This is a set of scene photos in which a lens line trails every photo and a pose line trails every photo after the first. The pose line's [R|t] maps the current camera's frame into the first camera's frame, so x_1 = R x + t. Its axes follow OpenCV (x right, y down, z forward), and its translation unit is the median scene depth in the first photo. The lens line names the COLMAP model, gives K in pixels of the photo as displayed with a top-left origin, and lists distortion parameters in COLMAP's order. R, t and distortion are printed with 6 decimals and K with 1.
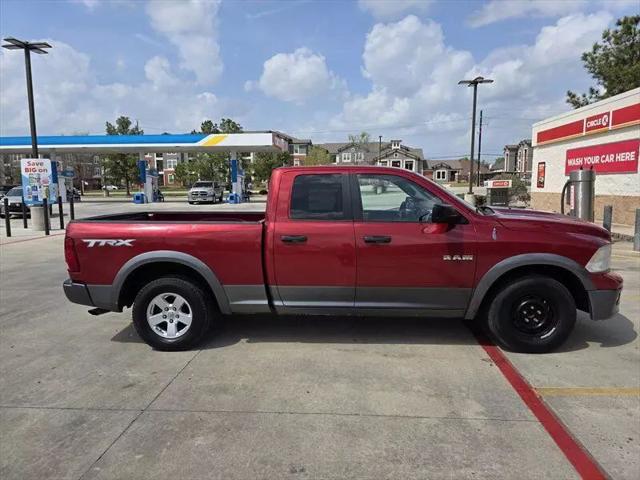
lens RADIAL K [[429.2, 0, 319.9], [0, 429.2, 232.2], [0, 0, 1]] dist [0.066773, -0.063922]
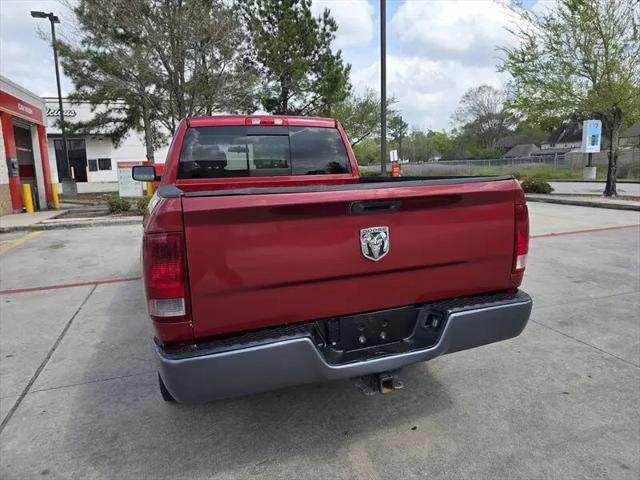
lens RADIAL K [[427.9, 0, 327.3], [0, 427.9, 234.8], [0, 0, 1]] dist [0.069457, -0.068900]
pose [[-0.405188, -0.116091, 0.906833, -0.533197], [0.135922, 0.973232, 0.185324, -0.045830], [-0.904073, 0.198350, -0.378562, 0.789108]]
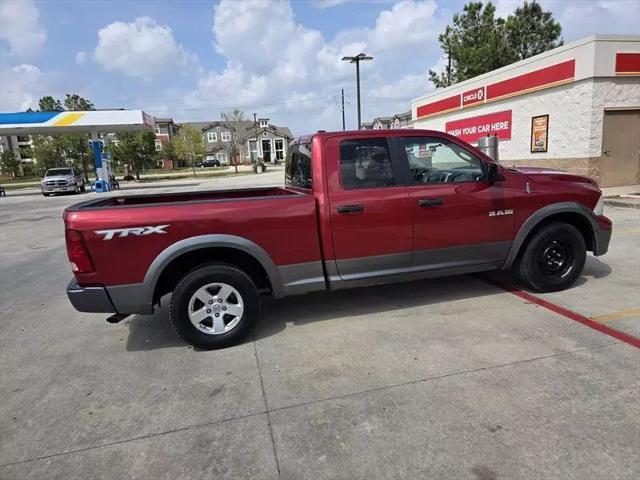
lens RADIAL K [[425.8, 0, 328.4], [0, 425.8, 239.6], [0, 0, 1]] dist [0.069305, -0.069491]
pose [[0.944712, -0.103301, 0.311204, -0.214657], [0.083451, 0.993573, 0.076476, 0.003927], [-0.317104, -0.046277, 0.947261, 0.065806]]
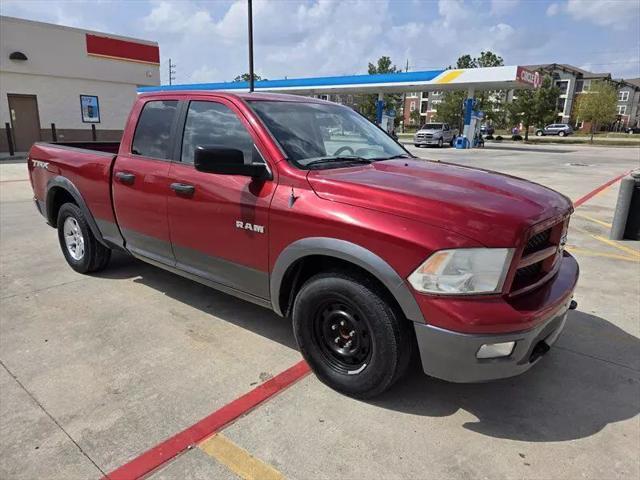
lens RADIAL K [[430.8, 0, 329.6], [0, 430.8, 239.7], [0, 0, 1]] dist [0.071389, -0.070751]
pose [[0.830517, 0.173423, -0.529307, 0.409469], [-0.096592, 0.980738, 0.169771, -0.026352], [0.548554, -0.089872, 0.831271, 0.250316]]
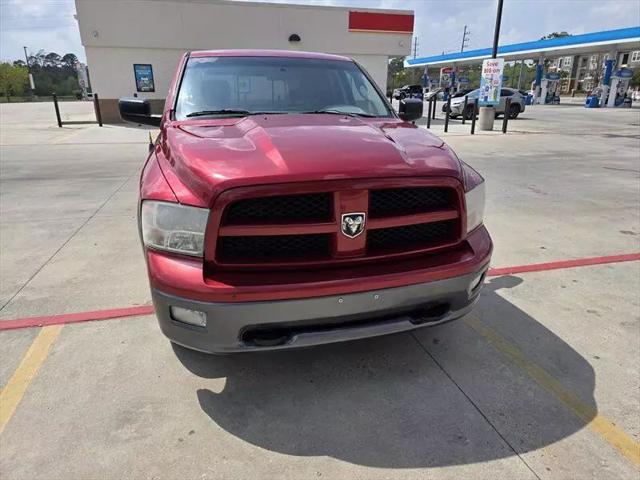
lens RADIAL K [[432.5, 0, 328.9], [0, 432.5, 245.1], [0, 0, 1]] dist [0.068215, -0.067718]
pose [[0.341520, 0.324842, -0.881953, 0.605502], [-0.110879, 0.945746, 0.305402, -0.048600], [0.933311, -0.006511, 0.359009, 0.518116]]
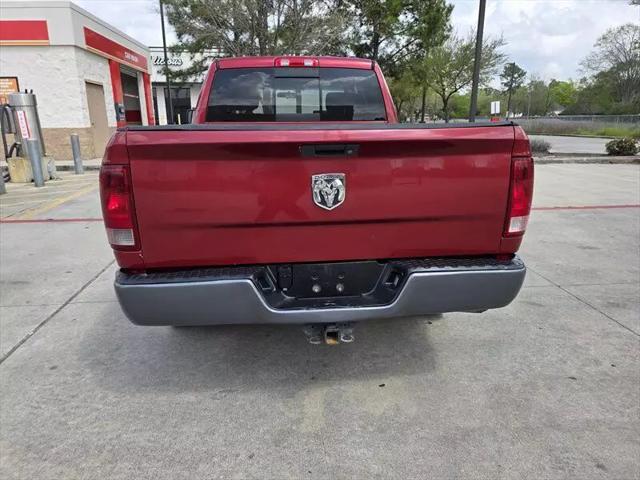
lens RADIAL K [[428.6, 0, 313.1], [0, 428.6, 238.9], [0, 0, 1]] dist [0.070109, -0.067794]
pose [[-0.167255, -0.244321, 0.955161, -0.548406], [0.115920, 0.957215, 0.265144, -0.029765], [-0.979075, 0.155069, -0.131778, 0.717089]]
